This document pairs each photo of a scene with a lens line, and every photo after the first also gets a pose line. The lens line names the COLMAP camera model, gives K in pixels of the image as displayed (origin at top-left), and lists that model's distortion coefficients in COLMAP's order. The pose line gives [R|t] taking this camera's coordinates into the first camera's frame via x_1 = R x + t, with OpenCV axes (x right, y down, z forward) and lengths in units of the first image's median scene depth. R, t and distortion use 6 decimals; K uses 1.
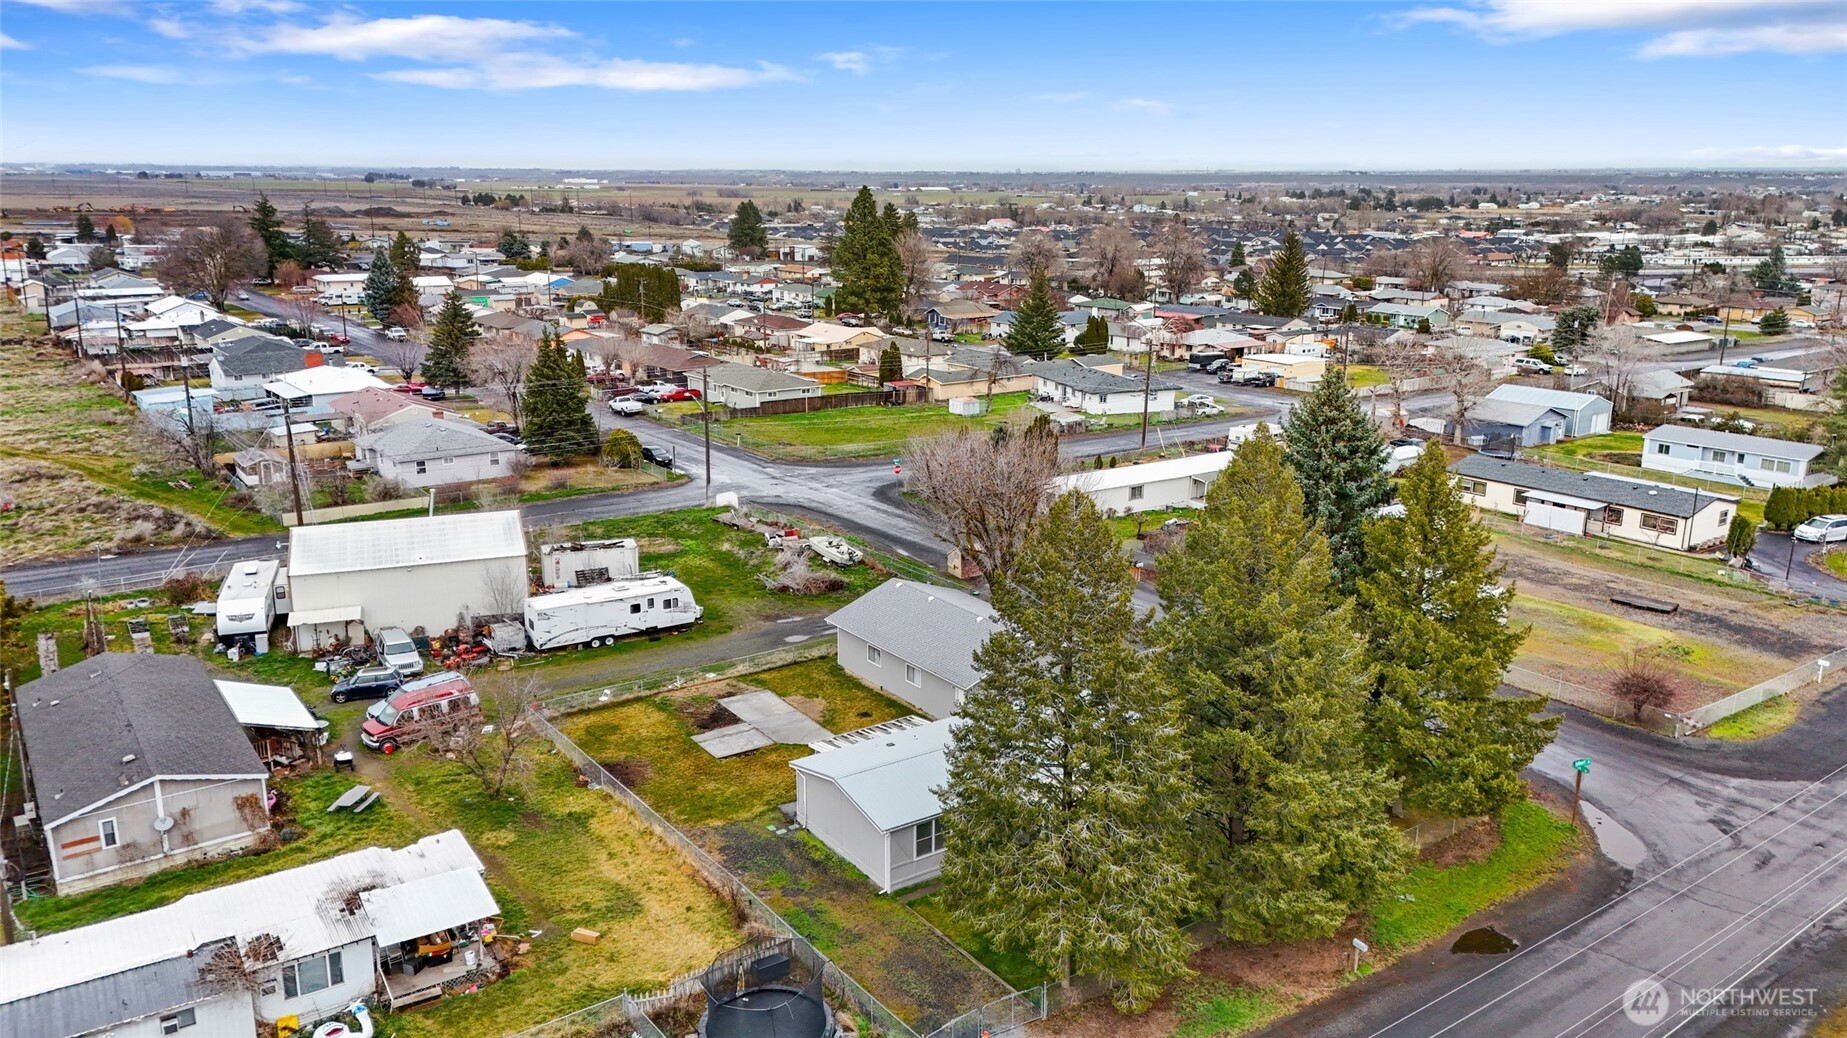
lens RADIAL K [[1350.0, 0, 923.5], [0, 1350.0, 519.0], [0, 0, 1]] dist [0.097678, -0.105727]
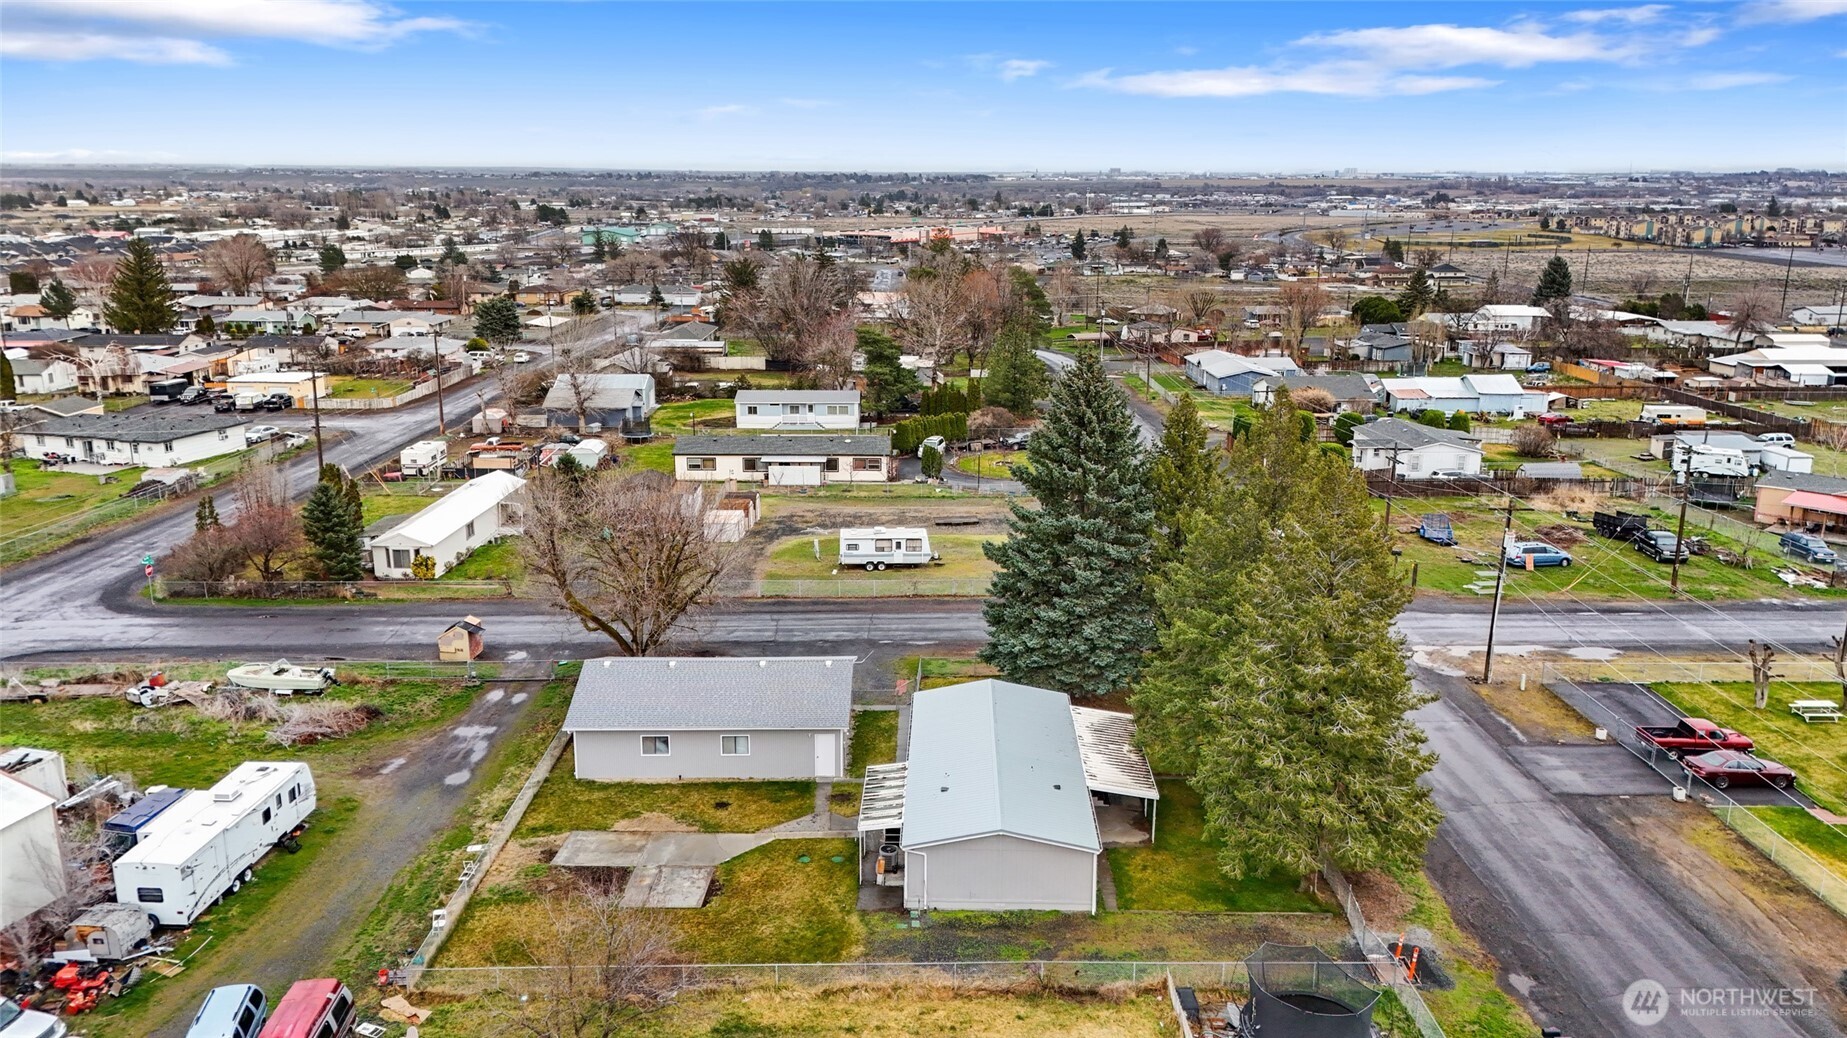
lens RADIAL K [[1350.0, 0, 923.5], [0, 1350.0, 519.0], [0, 0, 1]] dist [0.097678, -0.105727]
pose [[0.580926, -0.202475, 0.788371, -0.419172], [0.200327, 0.974340, 0.102622, -0.065598], [-0.788919, 0.098316, 0.606581, 0.242420]]
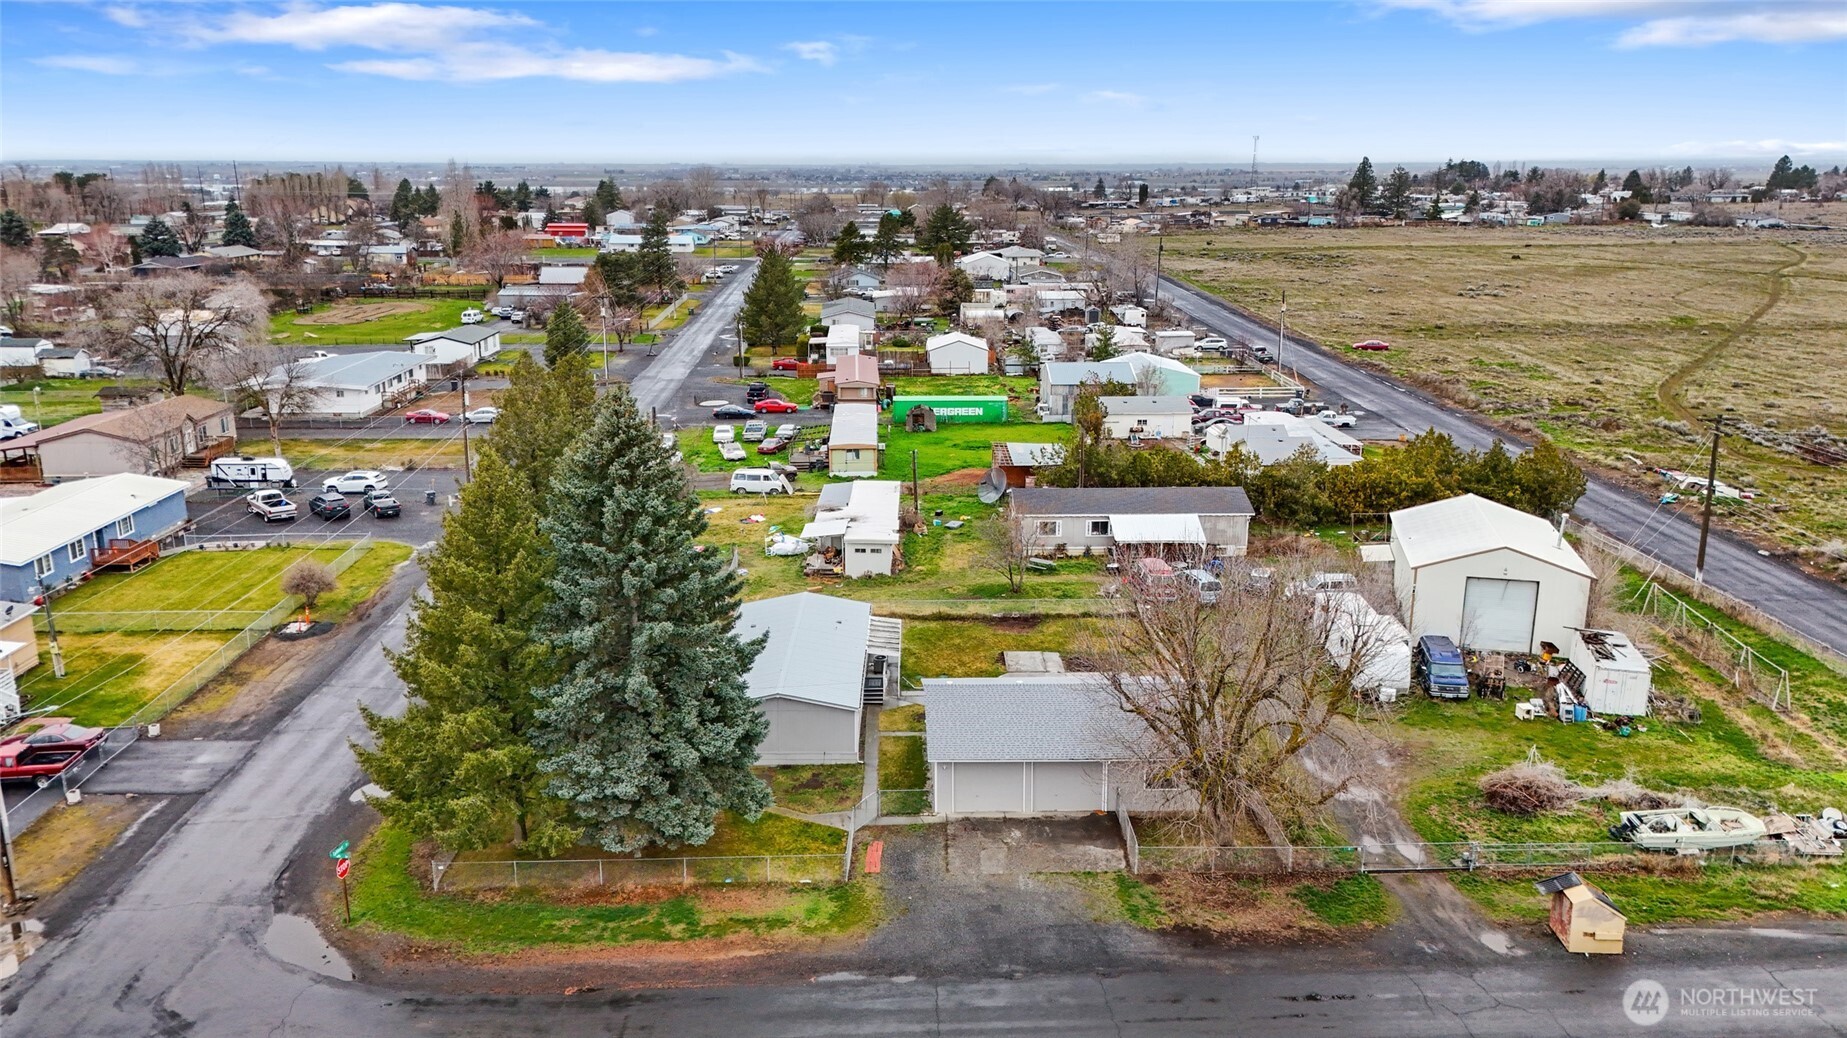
lens RADIAL K [[1350.0, 0, 923.5], [0, 1350.0, 519.0], [0, 0, 1]] dist [0.097678, -0.105727]
pose [[-0.559913, 0.206657, -0.802365, 0.524310], [-0.206001, 0.903265, 0.376398, -0.233146], [0.802534, 0.376038, -0.463178, 0.918331]]
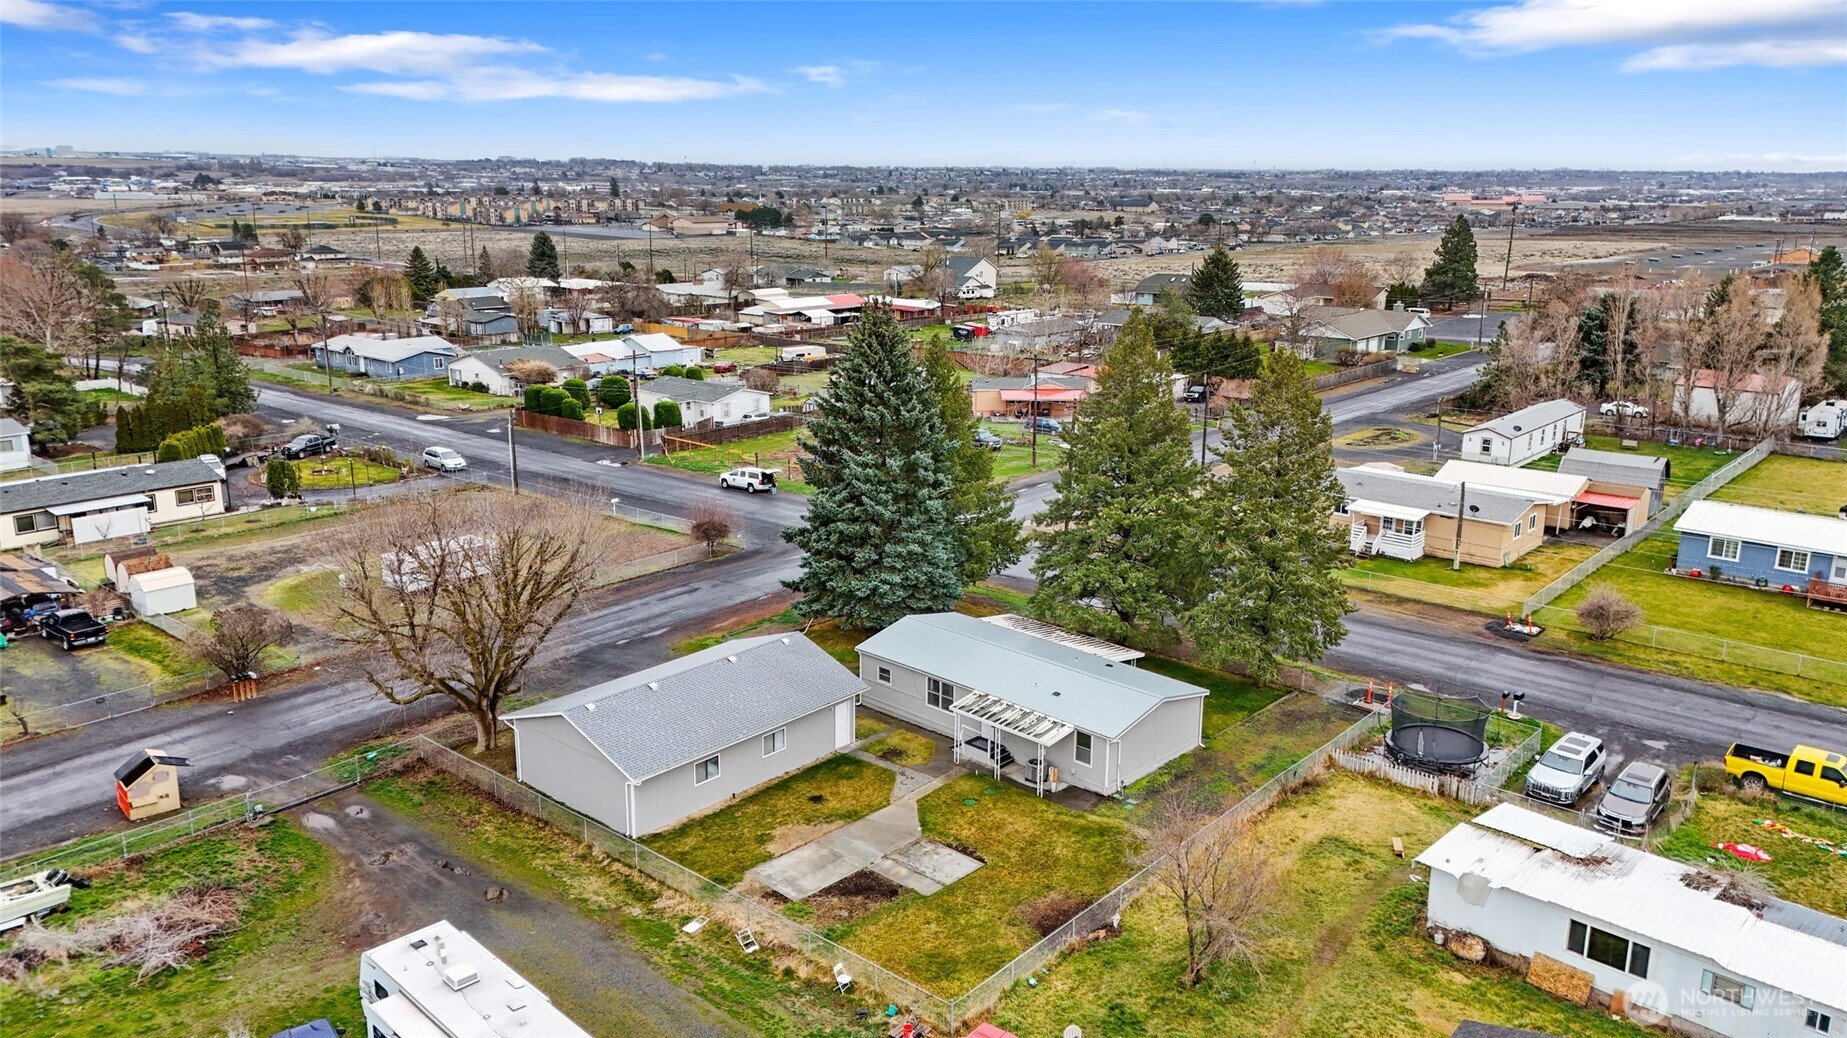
lens RADIAL K [[1350.0, 0, 923.5], [0, 1350.0, 519.0], [0, 0, 1]] dist [0.097678, -0.105727]
pose [[-0.219416, -0.251459, 0.942669, -0.532571], [0.231823, 0.925104, 0.300732, -0.163537], [-0.947689, 0.284518, -0.144689, 0.688718]]
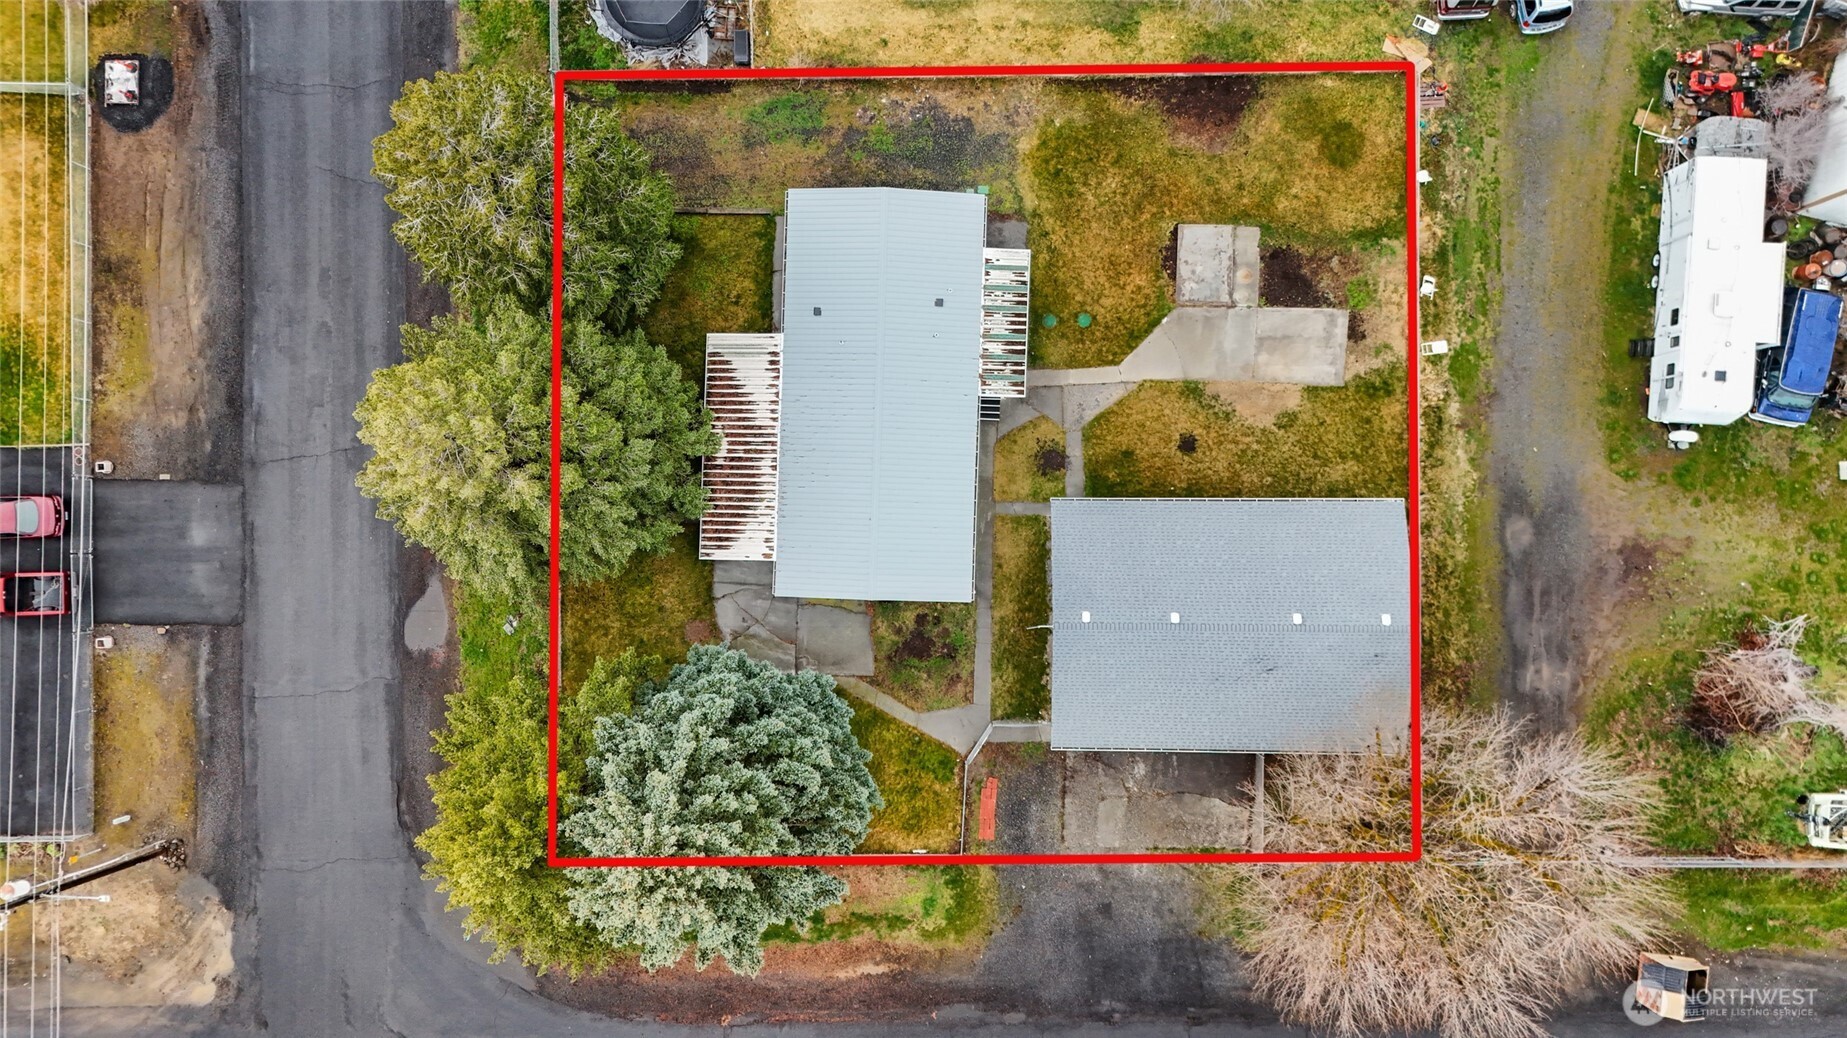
lens RADIAL K [[1350.0, 0, 923.5], [0, 1350.0, 519.0], [0, 0, 1]] dist [0.097678, -0.105727]
pose [[-0.589350, 0.807877, -0.000653, 0.054048], [-0.176212, -0.127758, 0.976026, -0.397932], [0.788426, 0.575336, 0.217652, 0.504287]]
